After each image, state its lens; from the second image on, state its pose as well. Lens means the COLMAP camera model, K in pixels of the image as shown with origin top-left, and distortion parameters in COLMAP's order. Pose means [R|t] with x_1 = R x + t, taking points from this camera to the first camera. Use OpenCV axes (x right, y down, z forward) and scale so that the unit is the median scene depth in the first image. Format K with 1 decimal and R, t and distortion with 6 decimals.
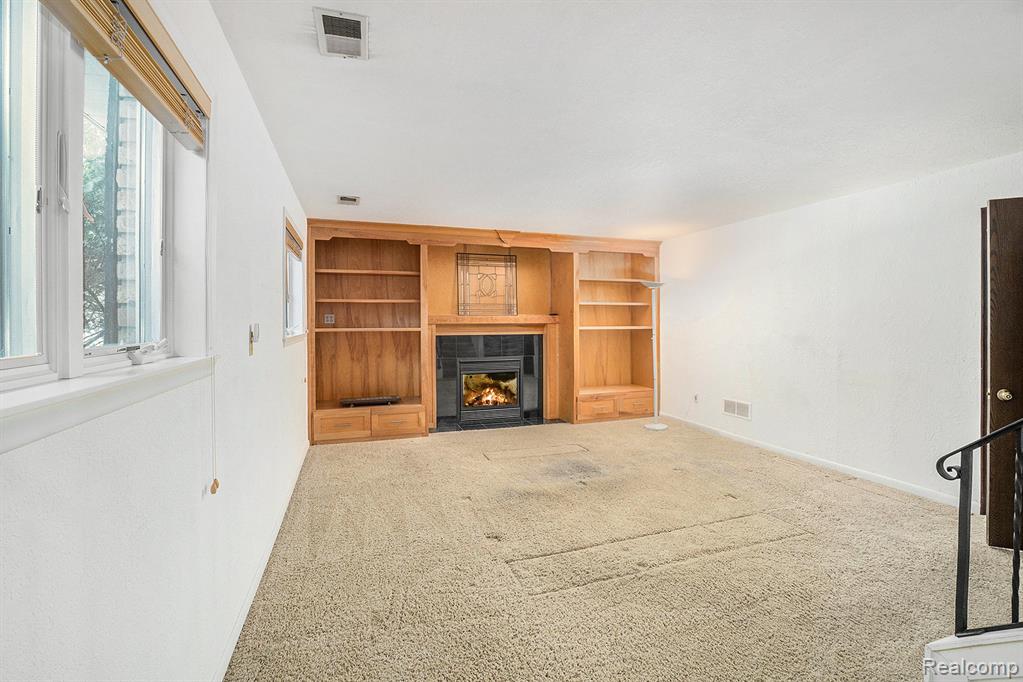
lens RADIAL K [[456.0, 0, 508.4], [0, 456.0, 320.3], [0, 0, 1]] dist [-0.056225, 0.009569]
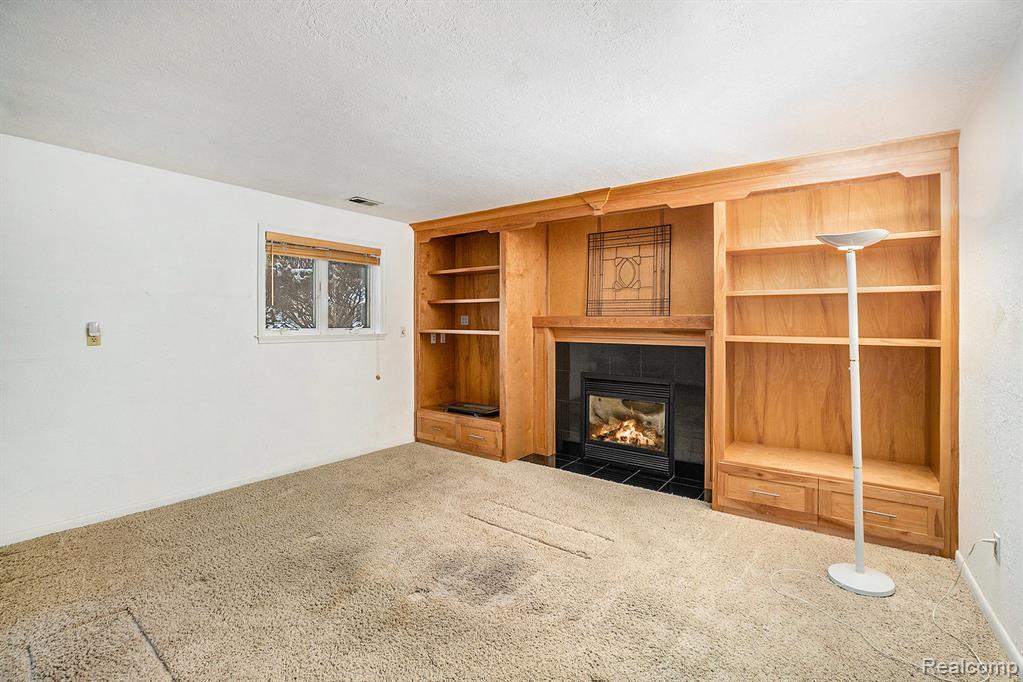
lens RADIAL K [[456.0, 0, 507.1], [0, 456.0, 323.5], [0, 0, 1]] dist [-0.056225, 0.009569]
pose [[0.572364, 0.007275, -0.819967, 0.442726], [-0.006593, 0.999969, 0.004270, -0.001203], [0.819973, 0.002962, 0.572395, 0.470124]]
